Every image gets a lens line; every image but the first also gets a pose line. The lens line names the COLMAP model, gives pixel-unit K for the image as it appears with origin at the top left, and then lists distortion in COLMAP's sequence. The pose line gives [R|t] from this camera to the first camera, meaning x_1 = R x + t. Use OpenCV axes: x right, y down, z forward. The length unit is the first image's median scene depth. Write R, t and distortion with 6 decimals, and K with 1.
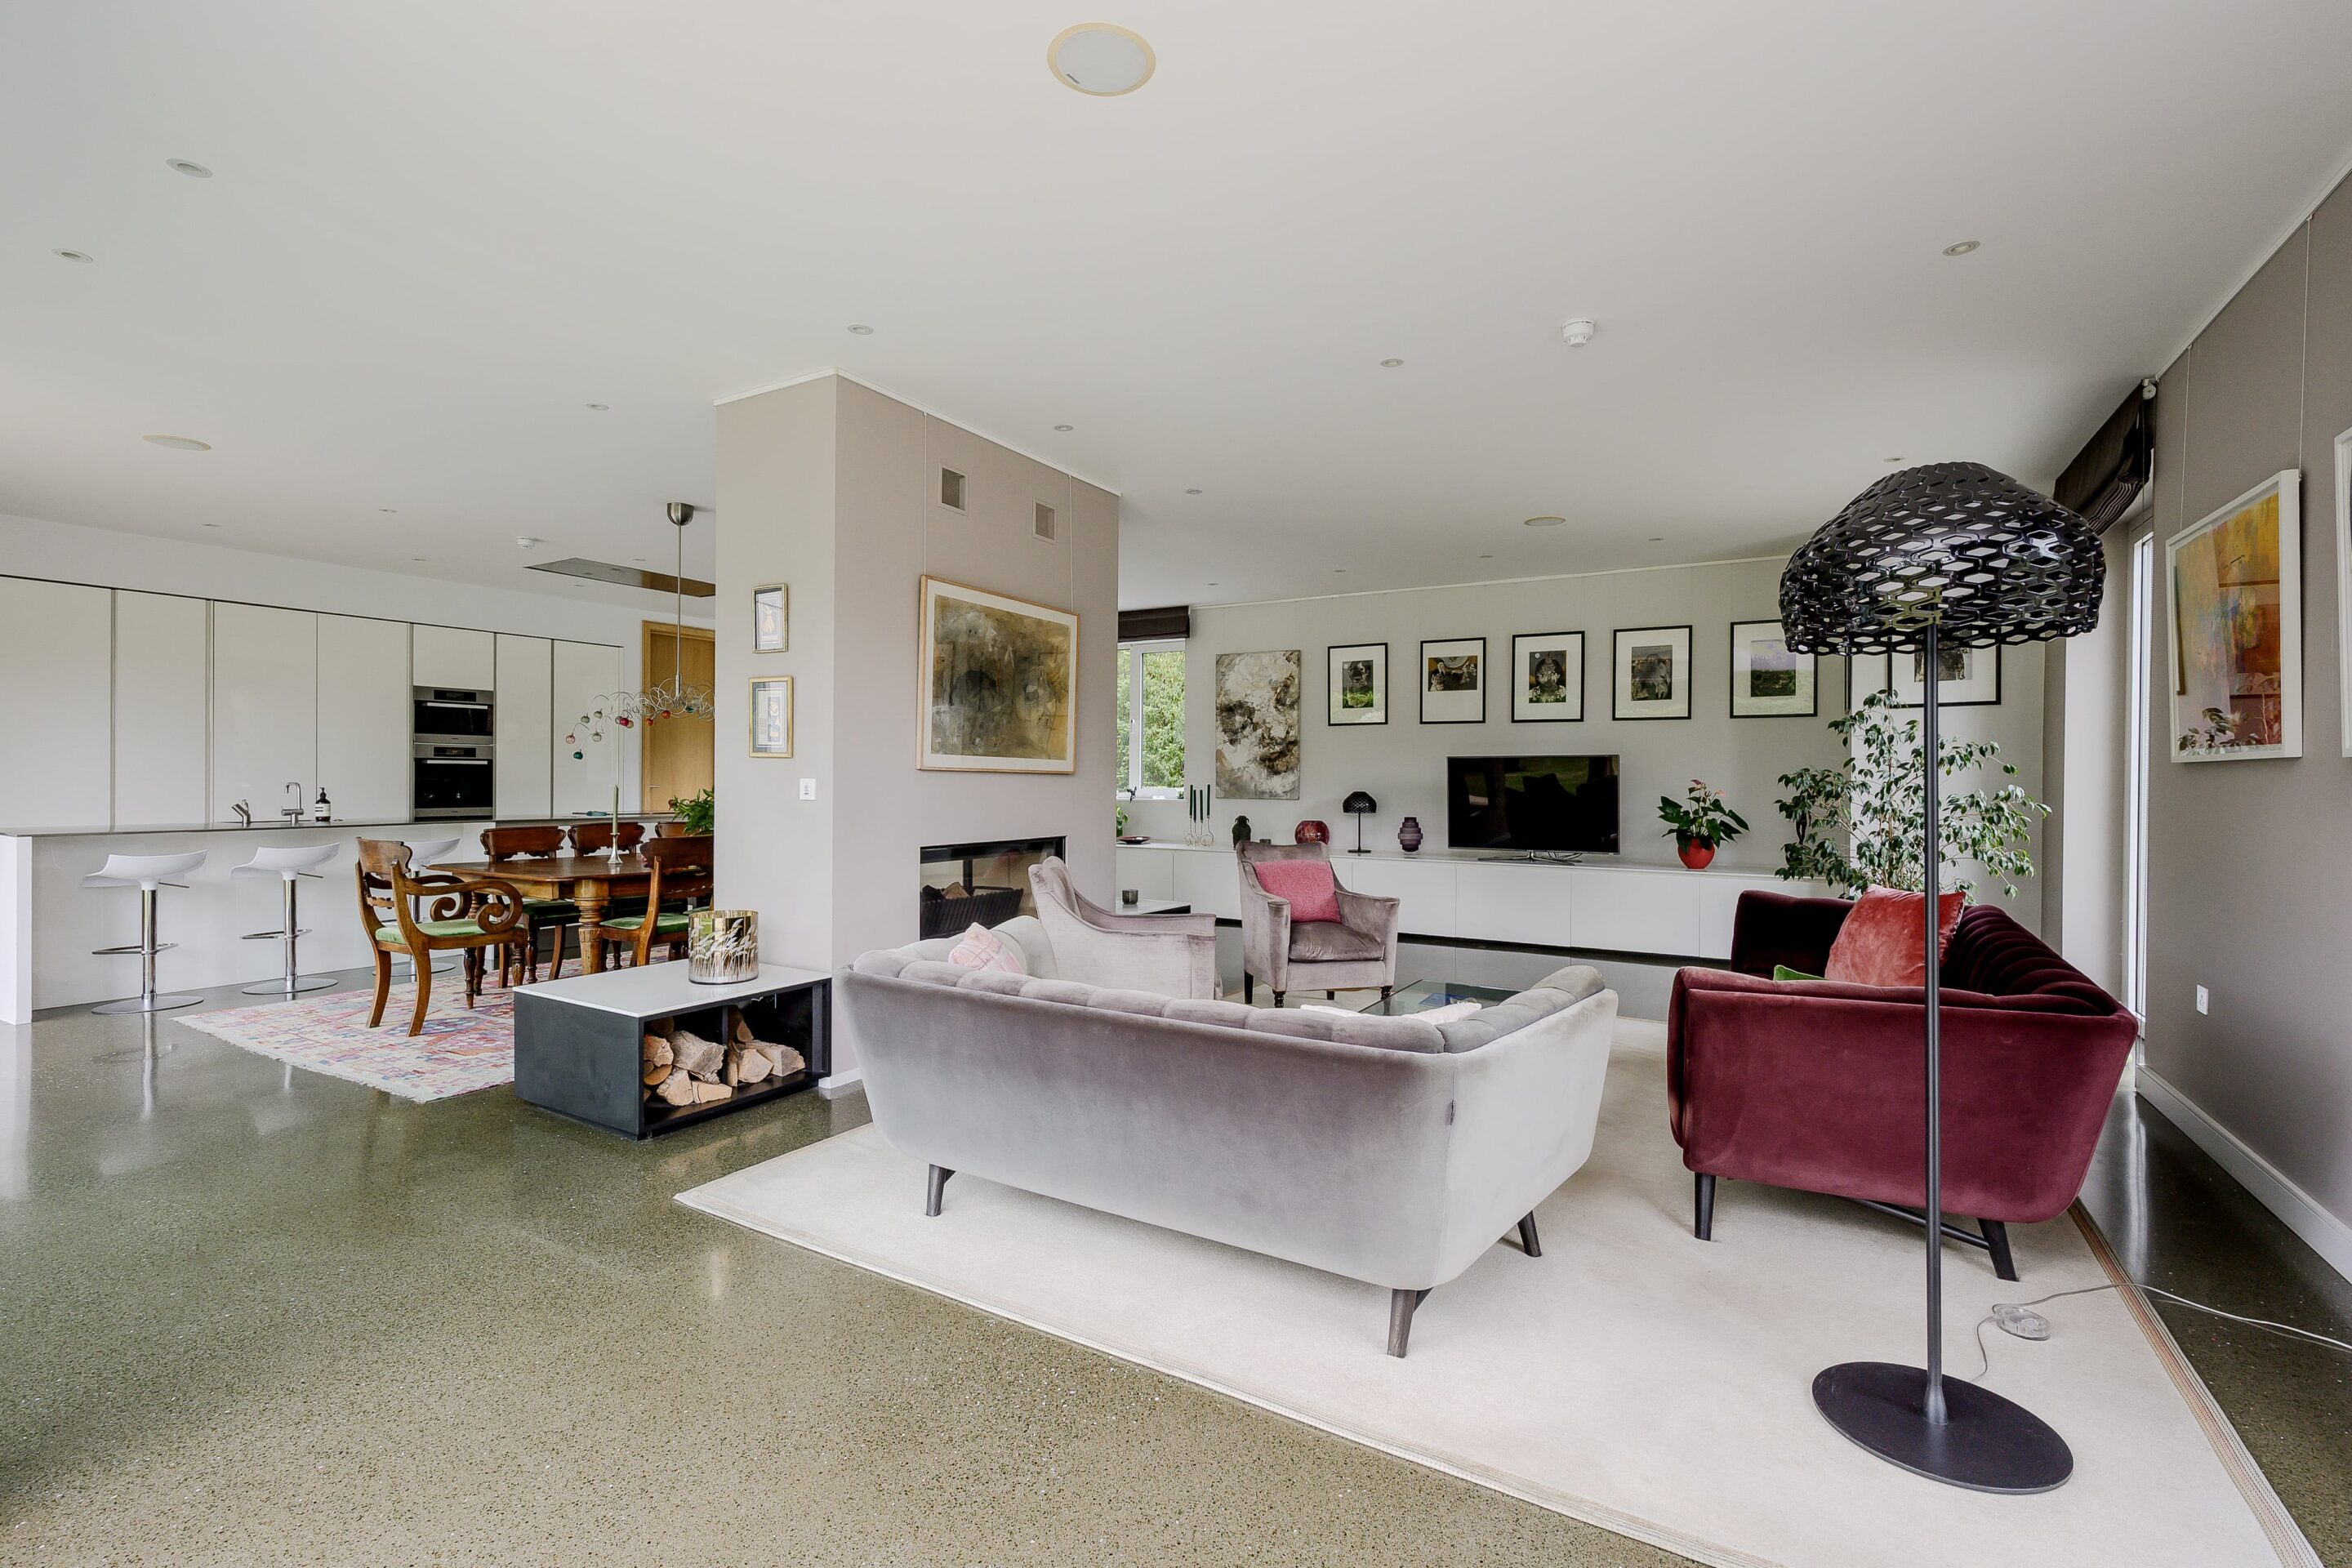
lens RADIAL K [[1058.1, 0, 1173.2], [0, 1058.1, 782.3], [0, 0, 1]] dist [0.002725, 0.000018]
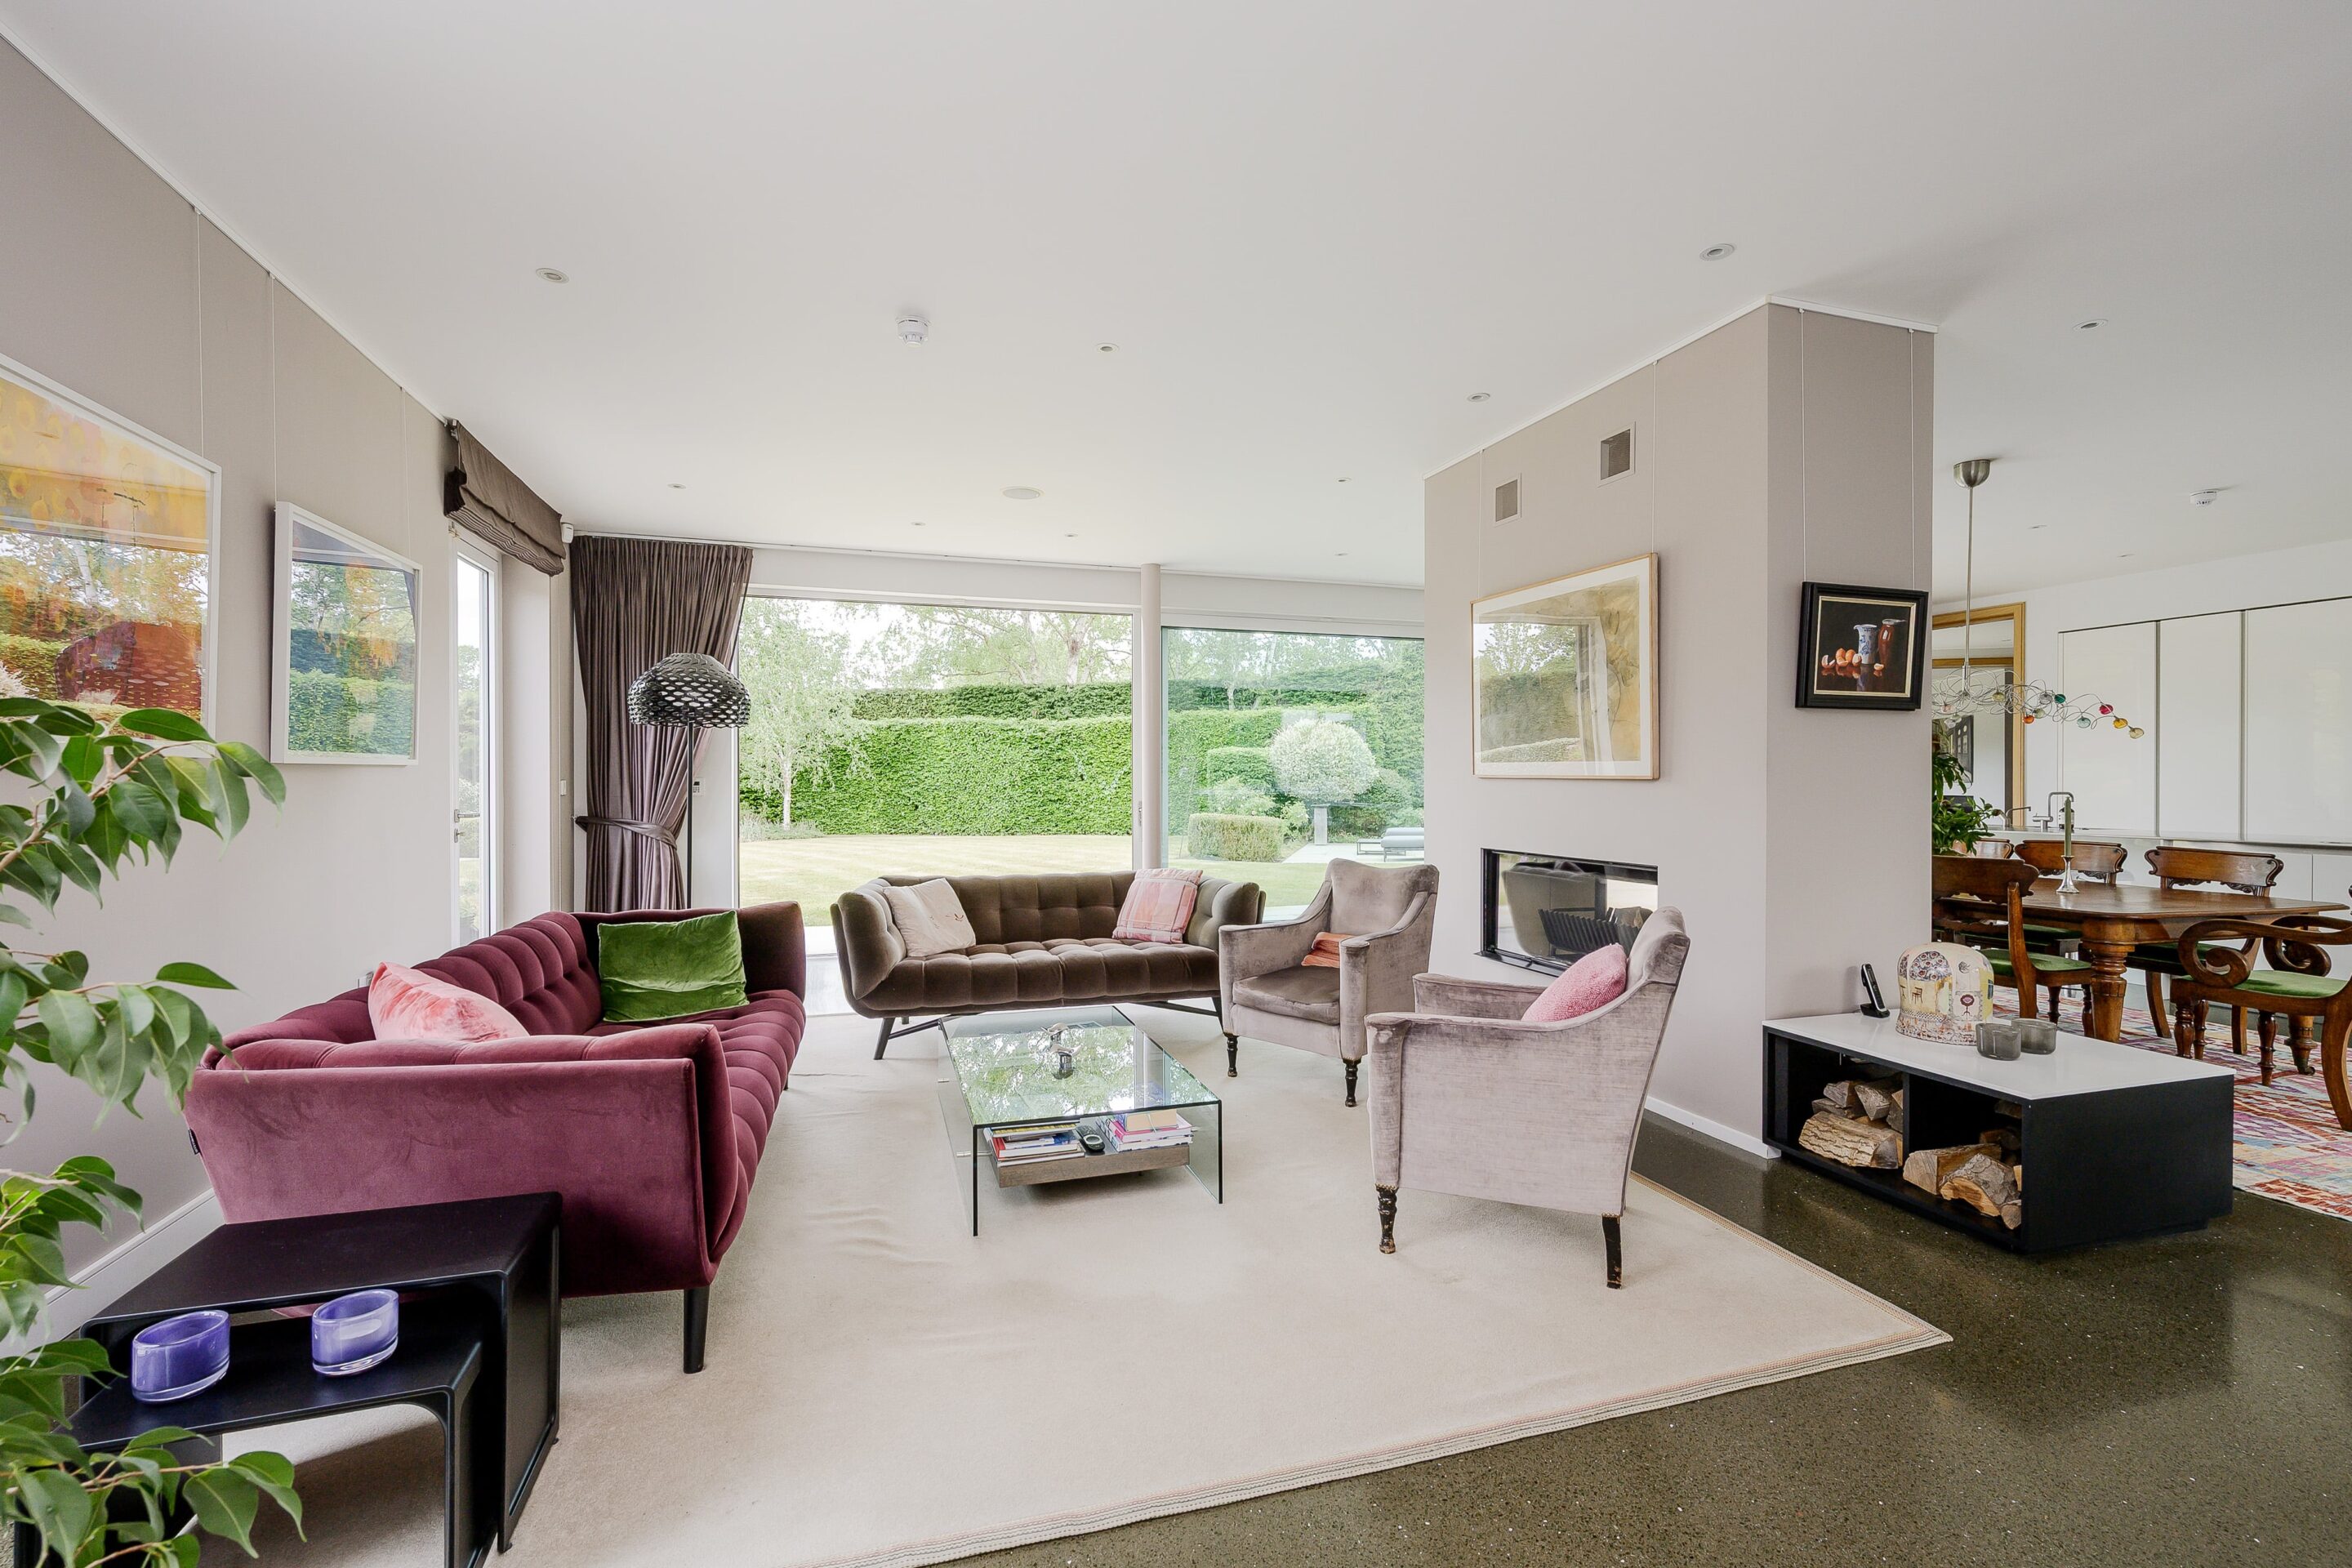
lens RADIAL K [[1020.8, 0, 1182.8], [0, 1020.8, 781.4], [0, 0, 1]] dist [-0.003306, -0.000219]
pose [[-0.660139, -0.005385, -0.751124, 0.384341], [-0.009682, 0.999952, 0.001340, -0.002896], [0.751081, 0.008157, -0.660160, 0.743019]]
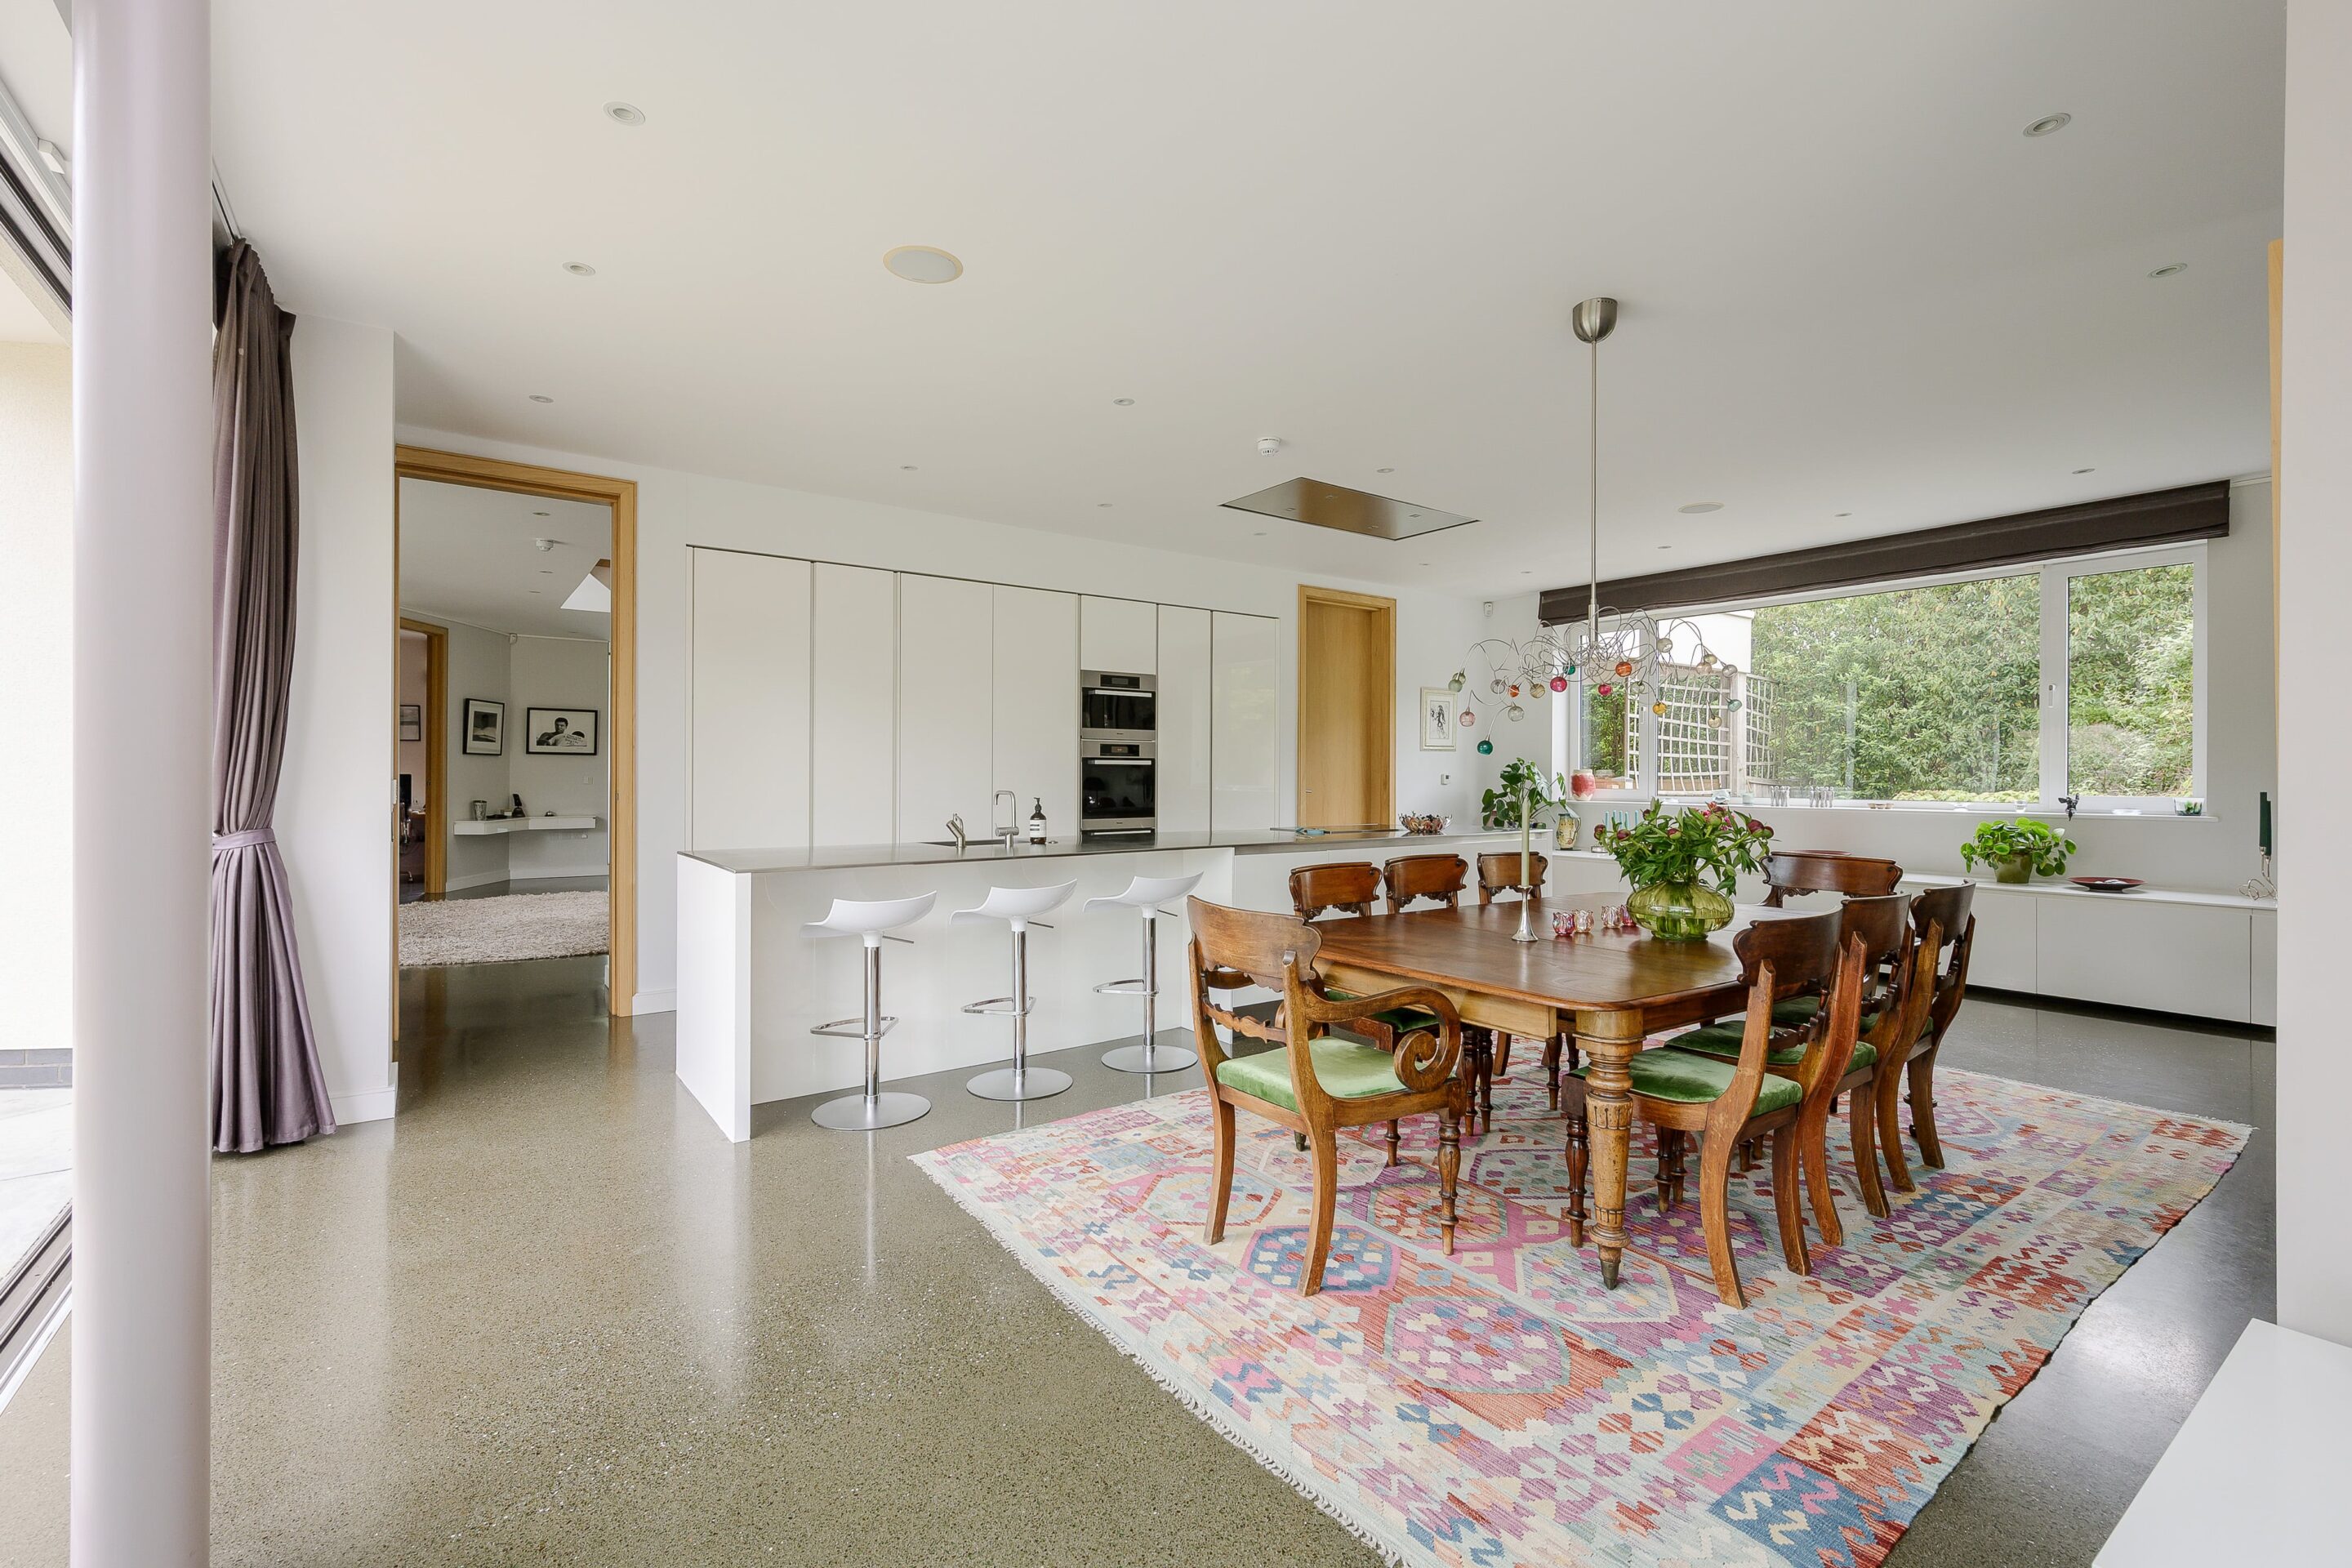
lens RADIAL K [[1020.8, 0, 1173.5], [0, 1020.8, 775.3], [0, 0, 1]] dist [-0.003306, -0.000219]
pose [[0.916957, -0.002835, -0.398976, -0.323944], [0.001228, 0.999990, -0.004284, -0.005470], [0.398984, 0.003438, 0.916951, 0.290344]]
